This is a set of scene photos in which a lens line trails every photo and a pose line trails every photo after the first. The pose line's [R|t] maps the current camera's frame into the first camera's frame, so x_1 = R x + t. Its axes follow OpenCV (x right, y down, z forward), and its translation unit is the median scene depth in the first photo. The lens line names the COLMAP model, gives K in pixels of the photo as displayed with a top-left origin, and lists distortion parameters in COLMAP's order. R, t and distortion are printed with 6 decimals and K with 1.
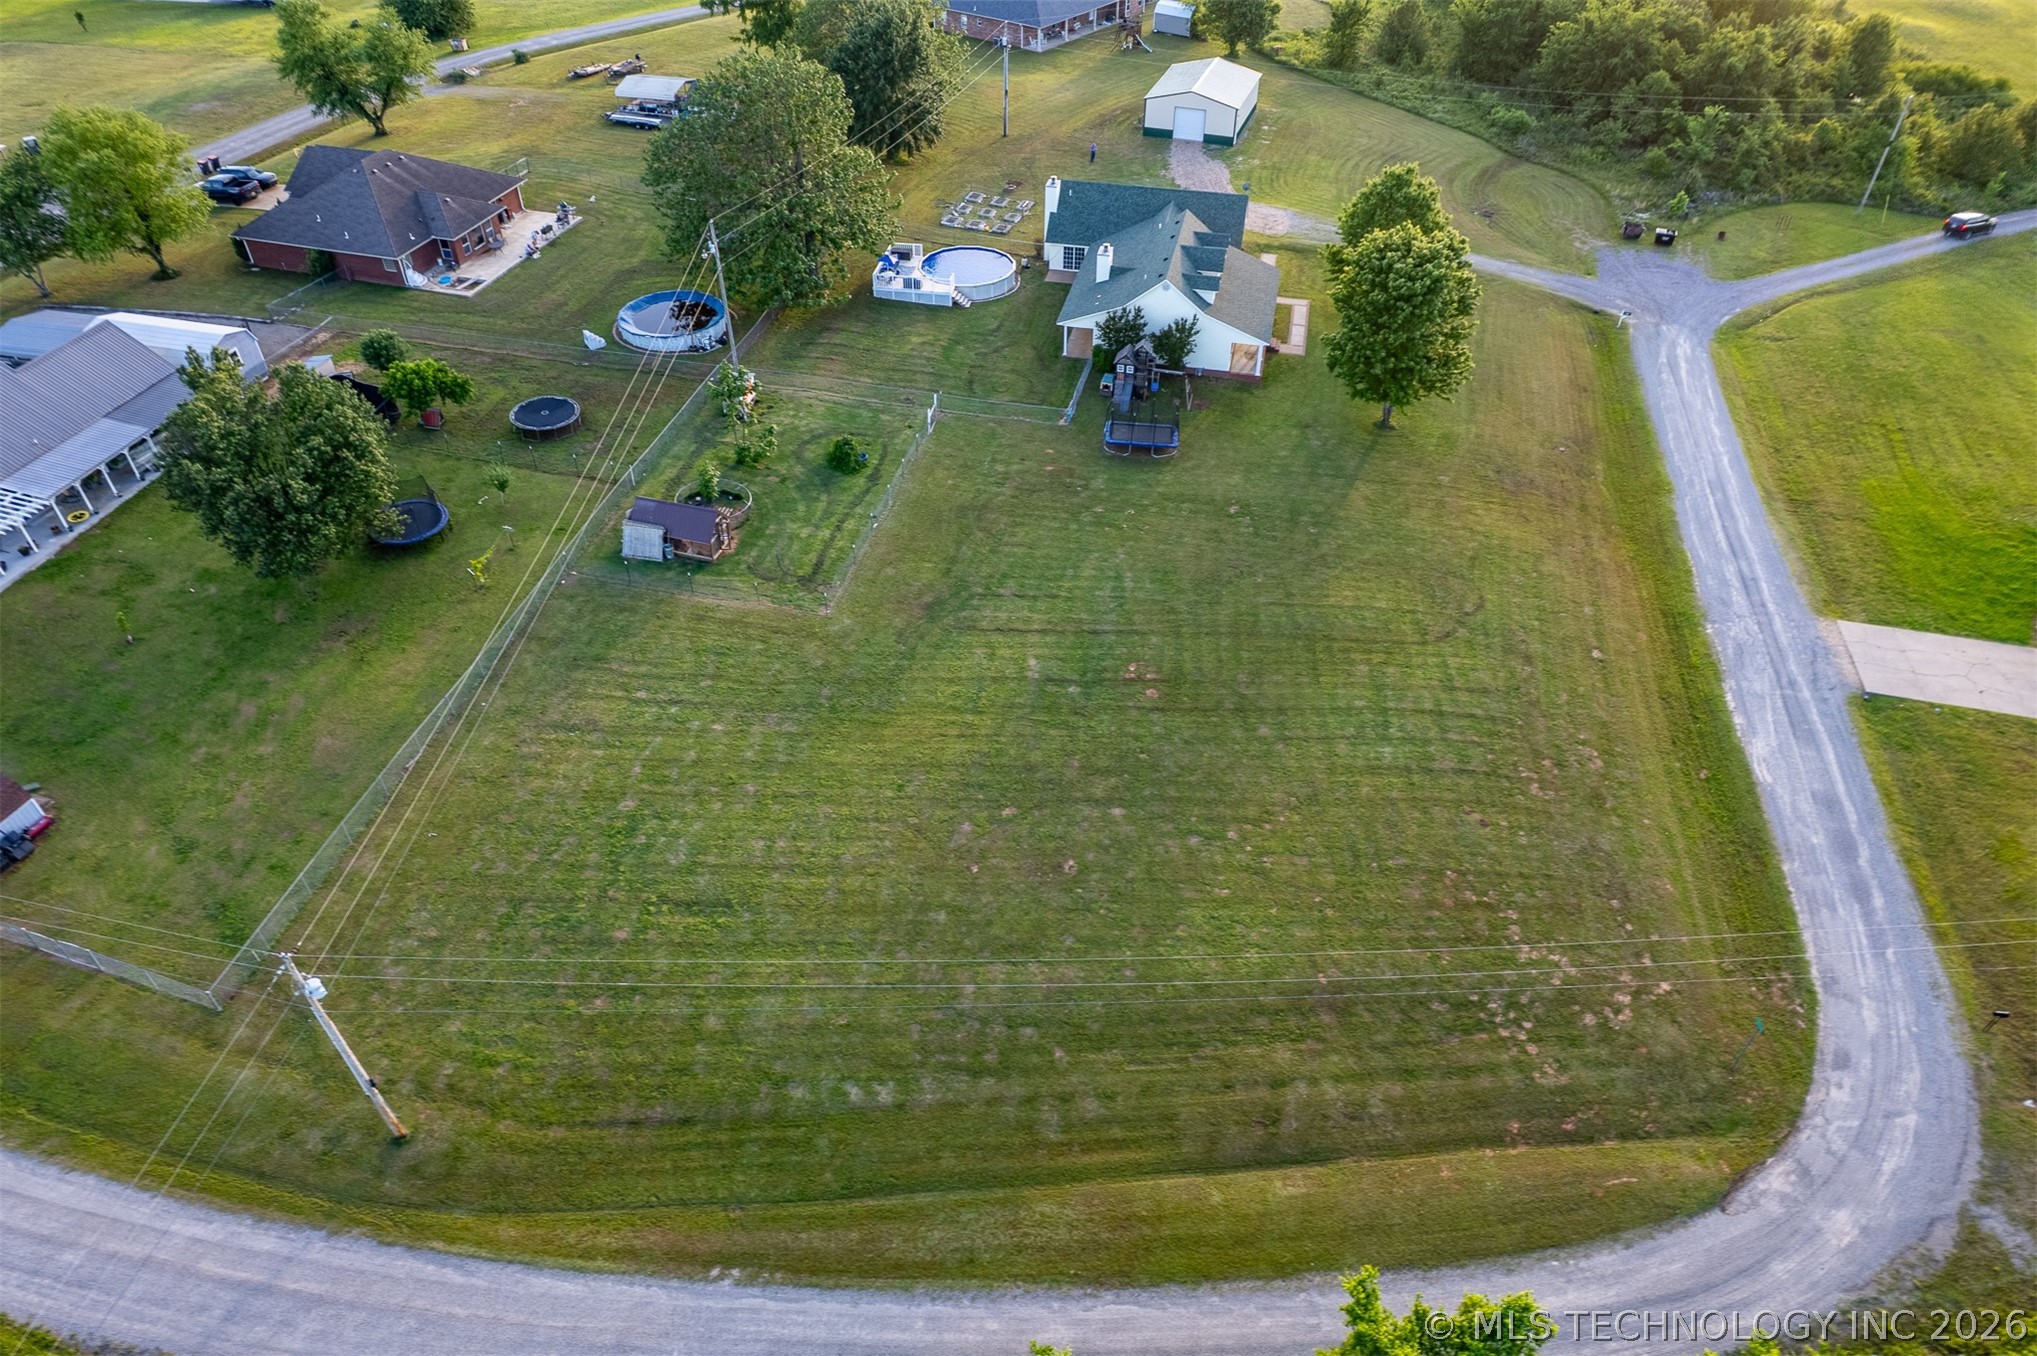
lens RADIAL K [[1298.9, 0, 1023.8], [0, 1298.9, 687.8], [0, 0, 1]] dist [-0.072861, 0.069049]
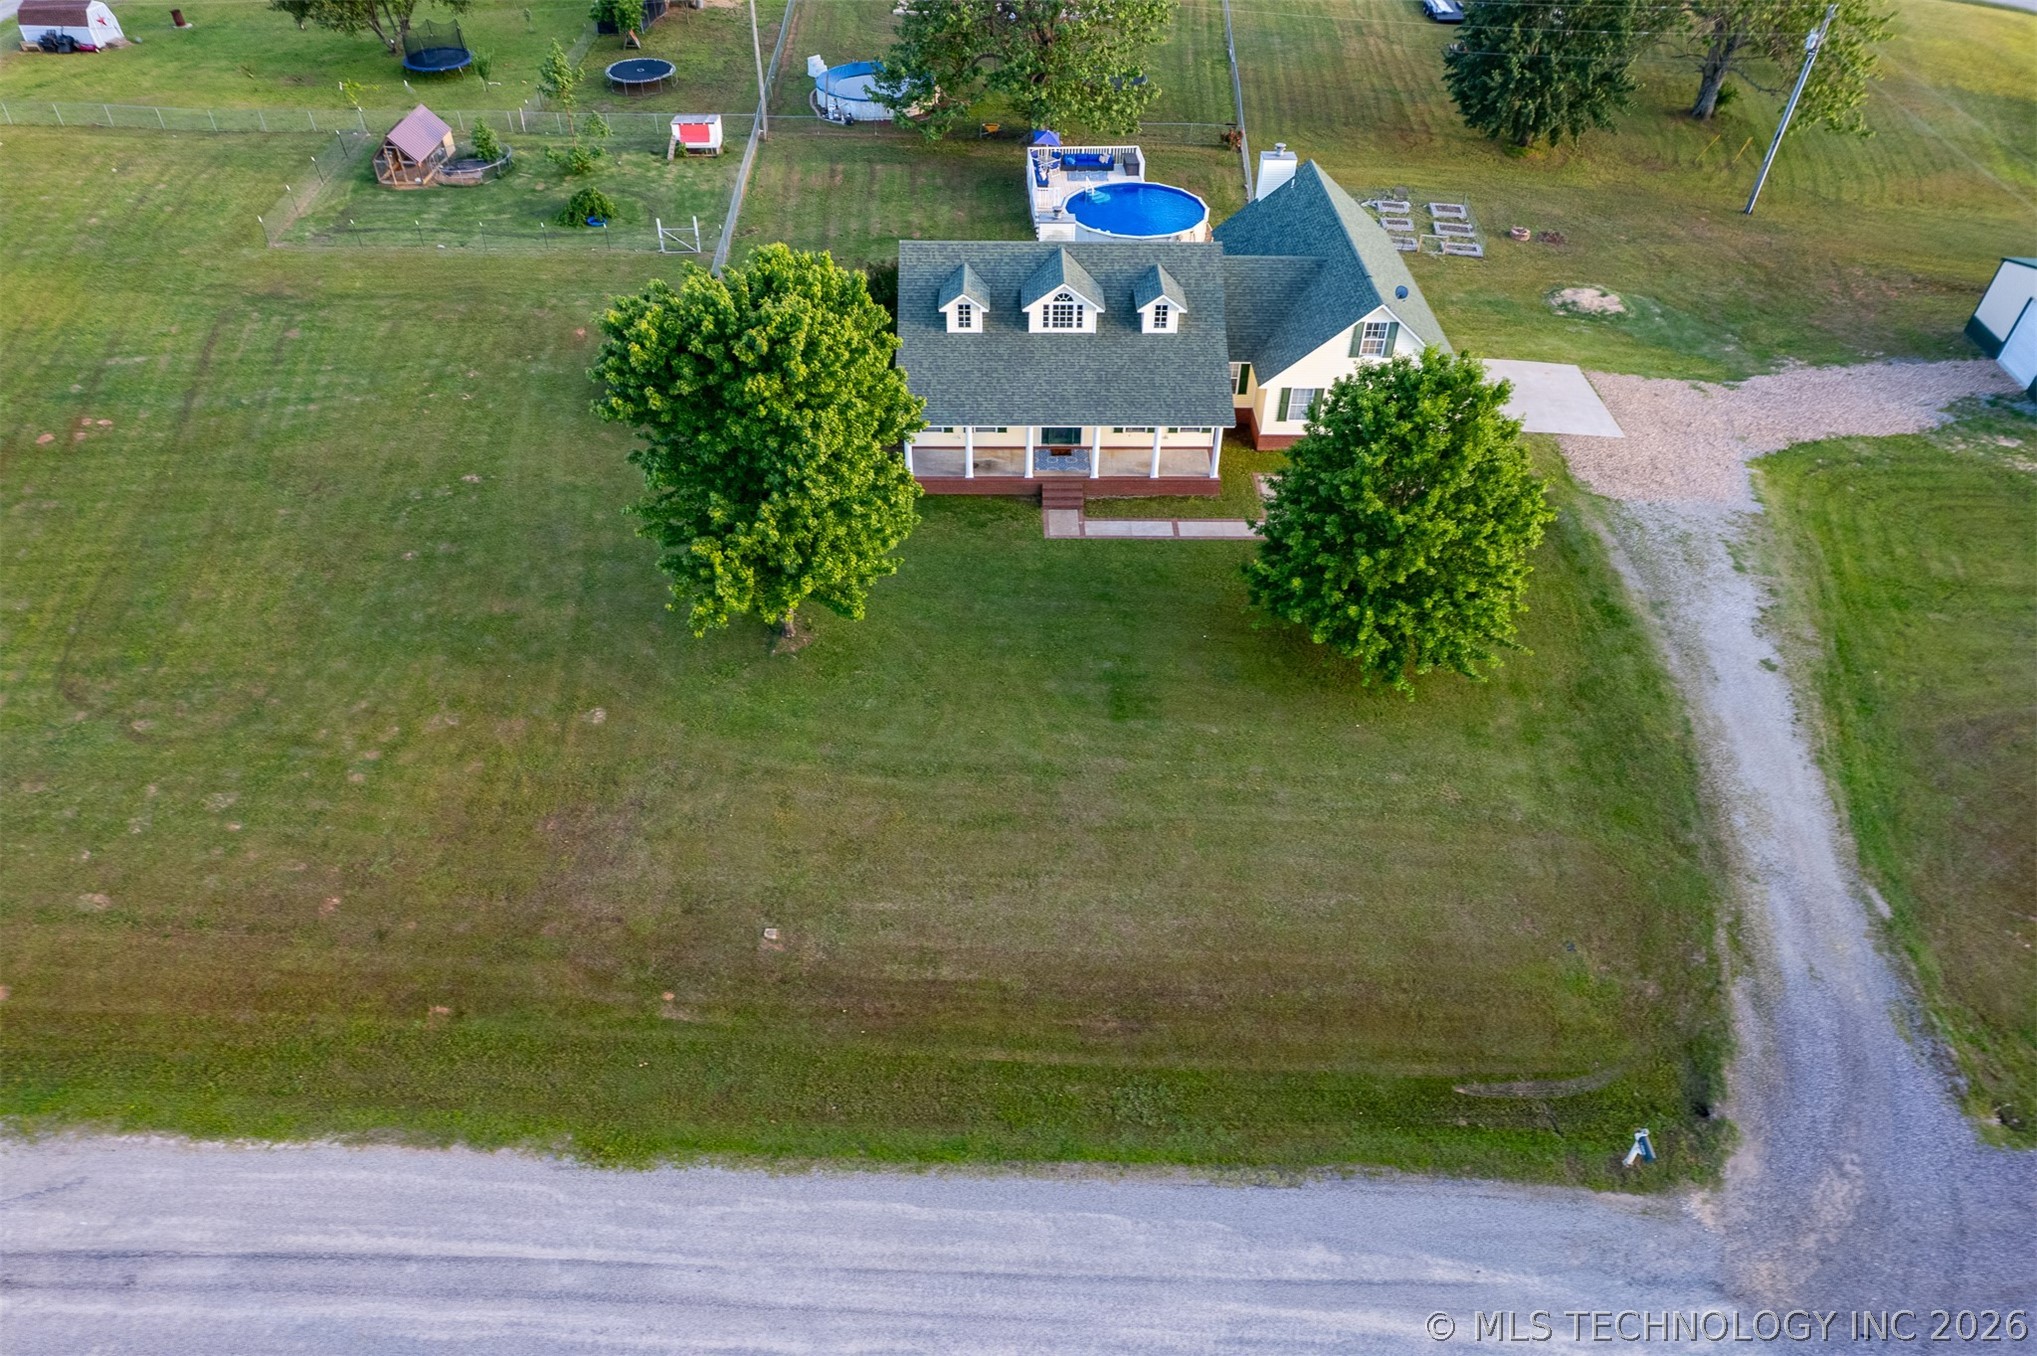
lens RADIAL K [[1312.4, 0, 1027.4], [0, 1312.4, 675.2], [0, 0, 1]] dist [-0.075664, 0.067024]
pose [[0.220989, 0.642252, -0.733946, 0.487383], [-0.650337, 0.657855, 0.379853, -0.319599], [0.726792, 0.393369, 0.563059, 0.557896]]
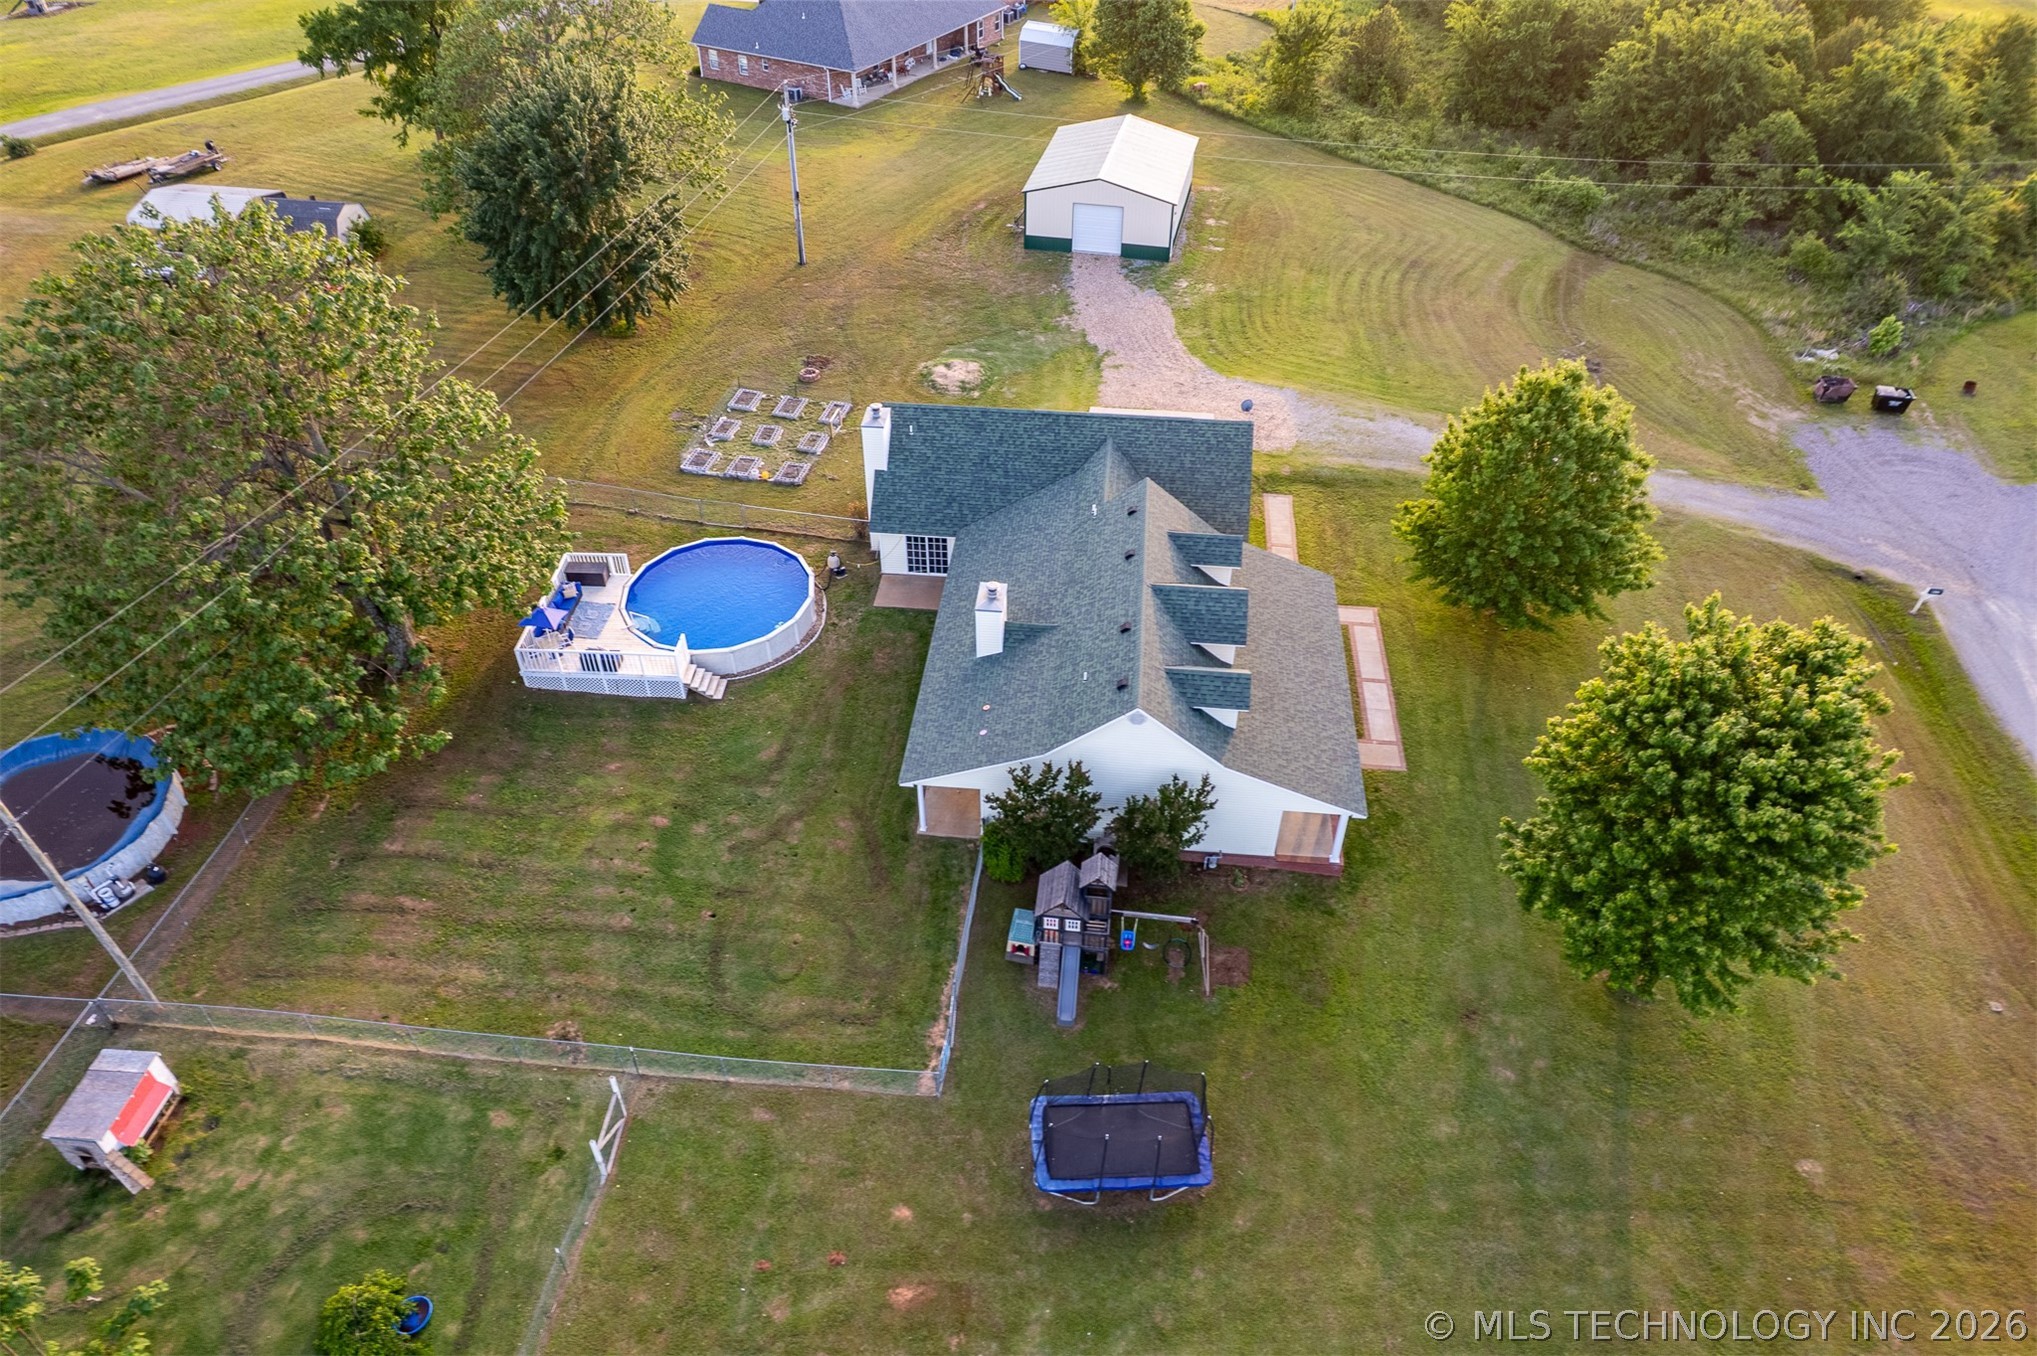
lens RADIAL K [[1298.9, 0, 1023.8], [0, 1298.9, 687.8], [0, 0, 1]] dist [-0.072861, 0.069049]
pose [[0.993548, -0.075299, 0.084807, 0.024415], [0.075200, 0.997159, 0.004362, -0.233506], [-0.084894, 0.002044, 0.996388, 0.398394]]
